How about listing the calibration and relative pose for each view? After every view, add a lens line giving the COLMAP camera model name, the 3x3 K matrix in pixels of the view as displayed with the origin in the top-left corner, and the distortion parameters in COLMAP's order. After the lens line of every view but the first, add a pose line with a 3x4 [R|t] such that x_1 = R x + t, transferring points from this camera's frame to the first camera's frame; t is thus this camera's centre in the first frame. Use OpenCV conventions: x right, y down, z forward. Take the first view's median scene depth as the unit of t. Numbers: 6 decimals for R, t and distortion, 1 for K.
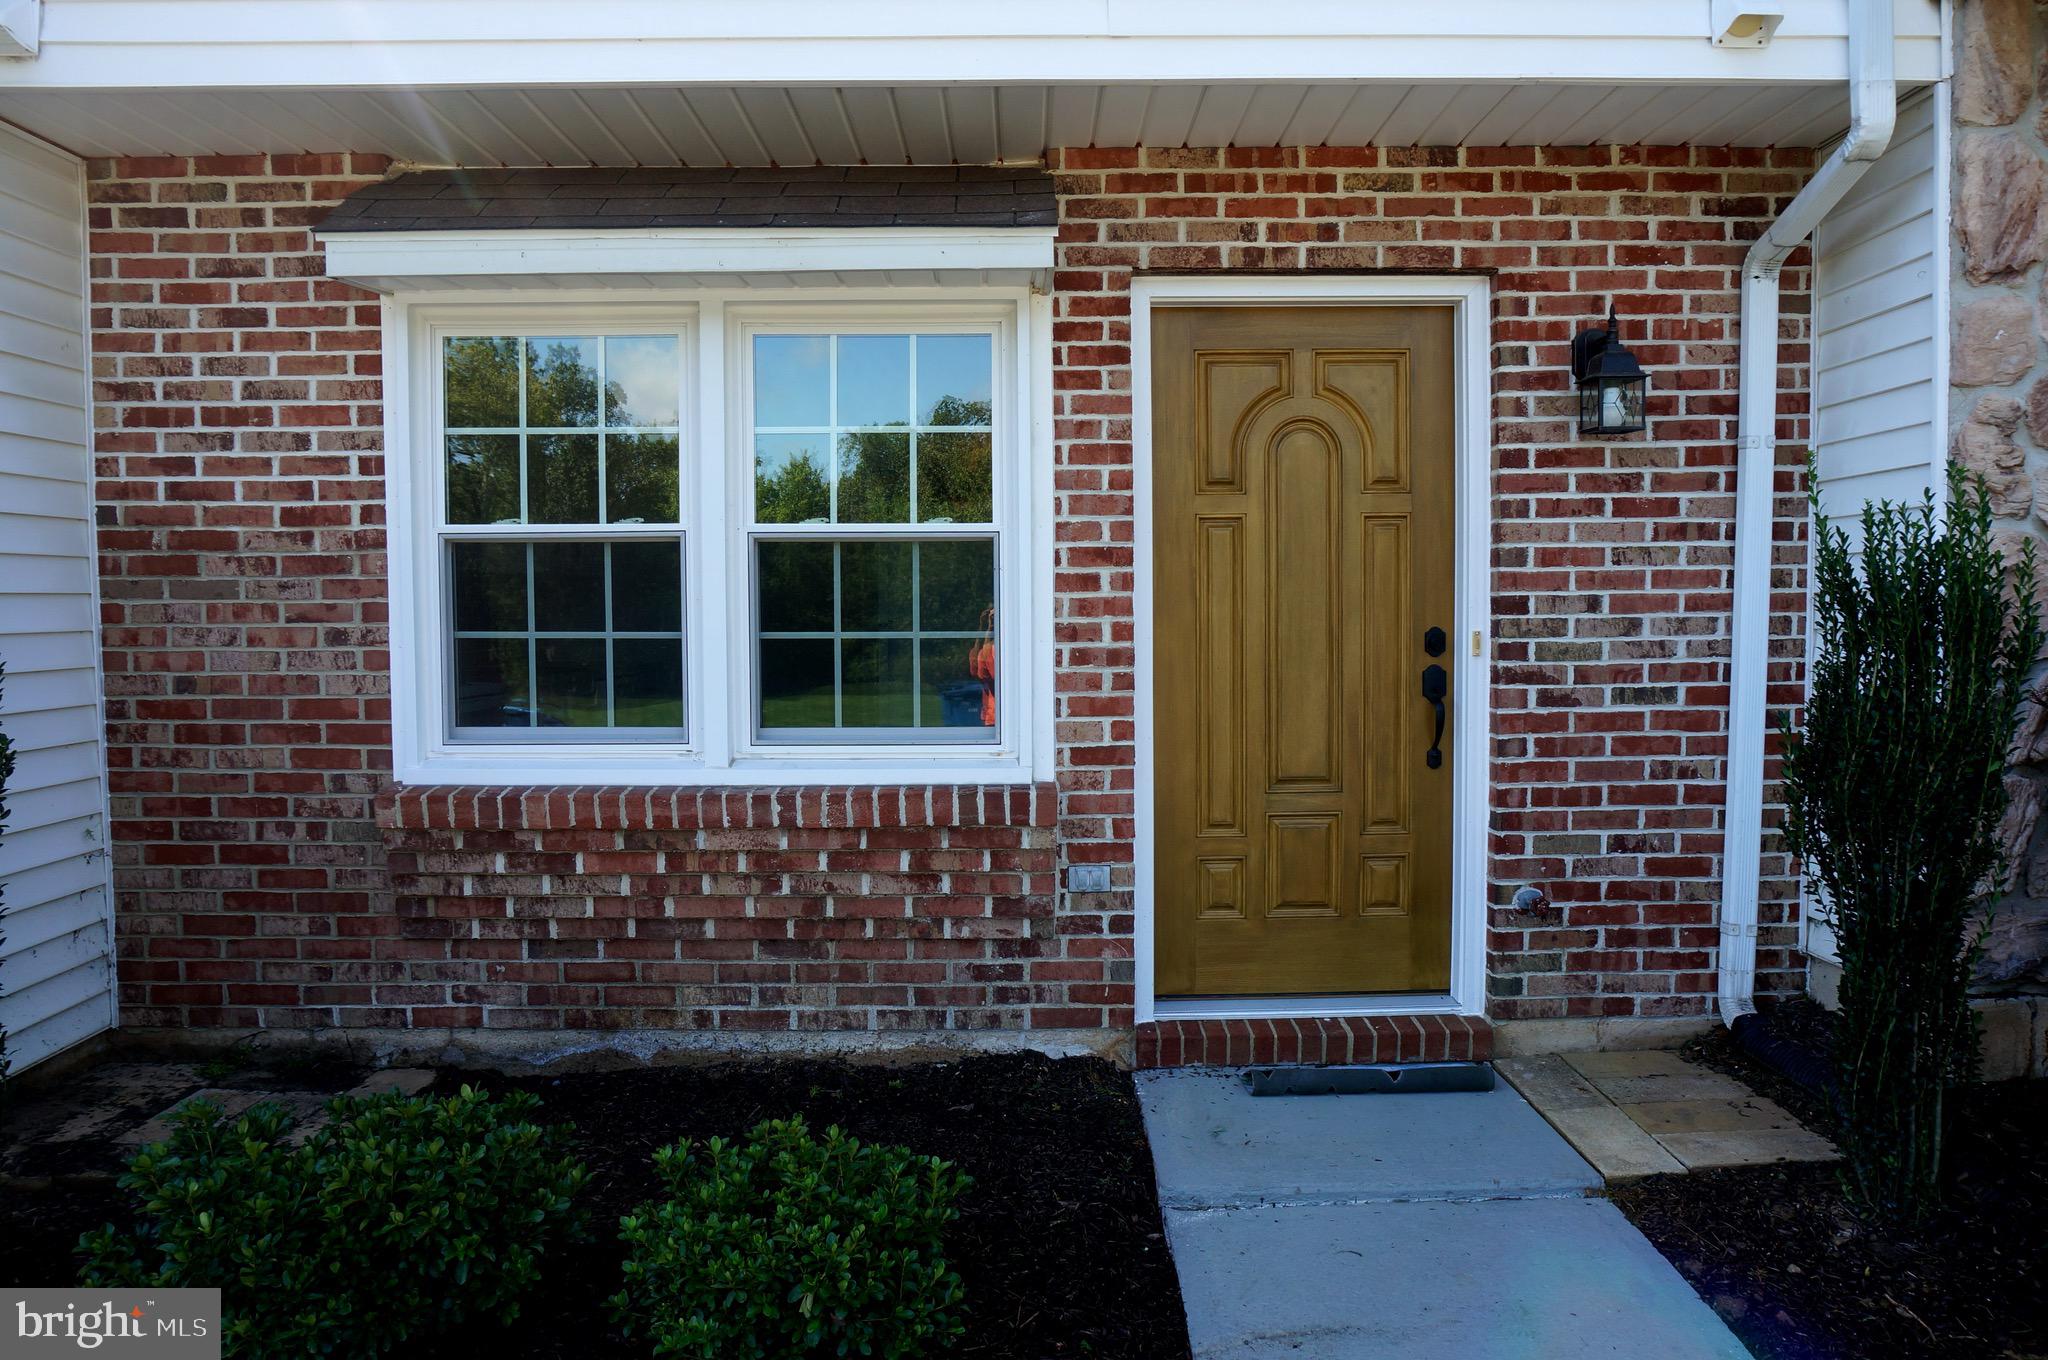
lens RADIAL K [[1409.9, 0, 1056.3], [0, 1409.9, 688.6], [0, 0, 1]] dist [-0.002410, 0.002910]
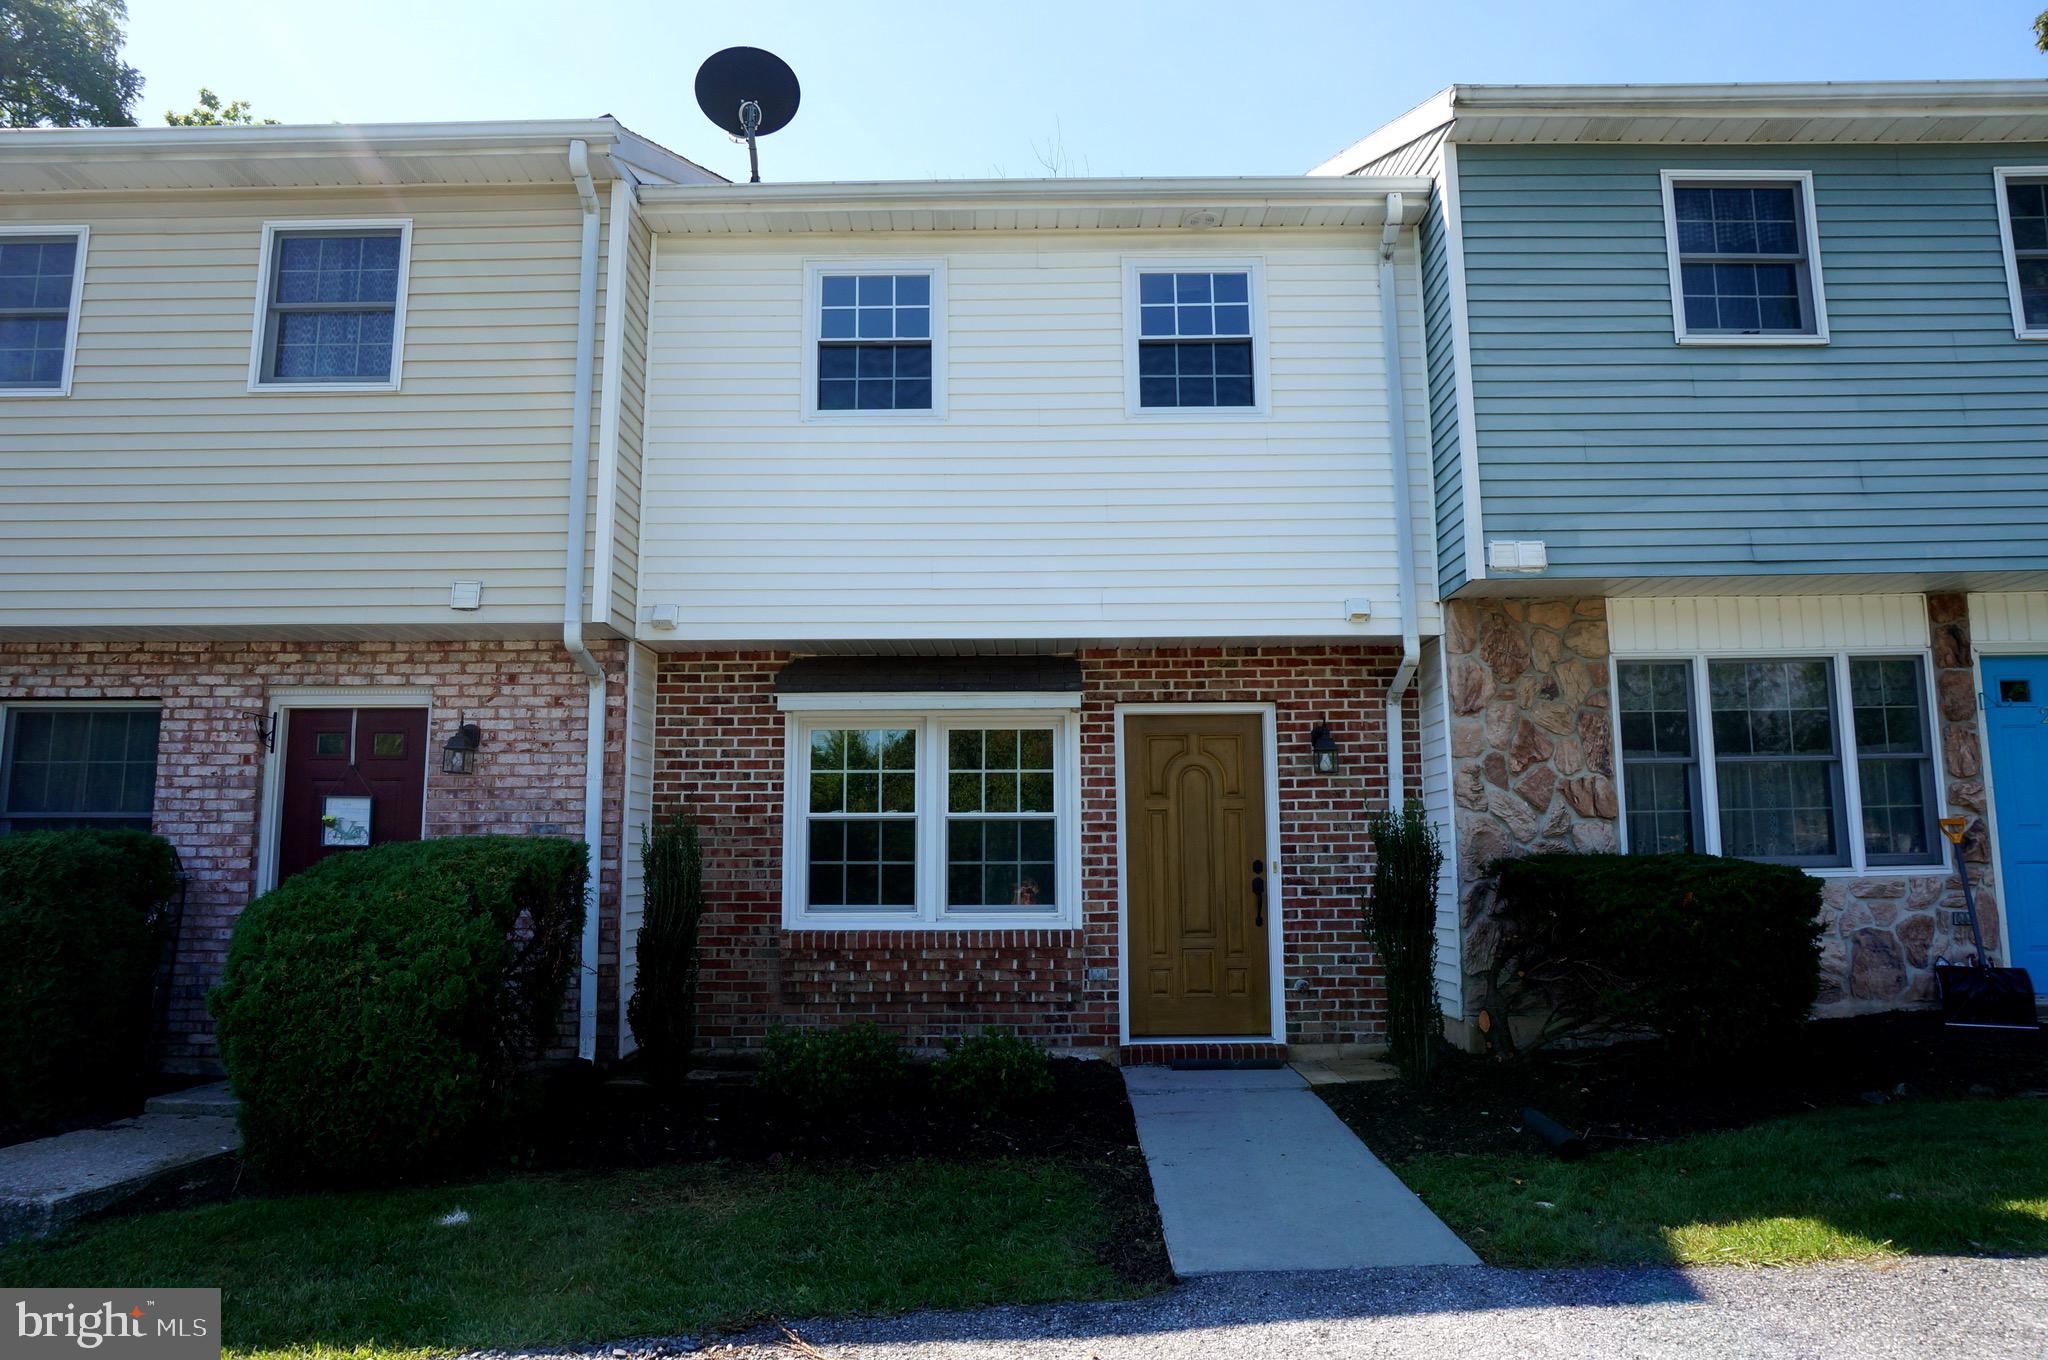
lens RADIAL K [[1386.8, 0, 1016.0], [0, 1386.8, 687.9], [0, 0, 1]] dist [-0.025239, 0.010231]
pose [[0.999115, -0.004222, -0.041846, -0.012297], [-0.003620, 0.982622, -0.185585, 0.096653], [0.041902, 0.185572, 0.981737, -1.194785]]
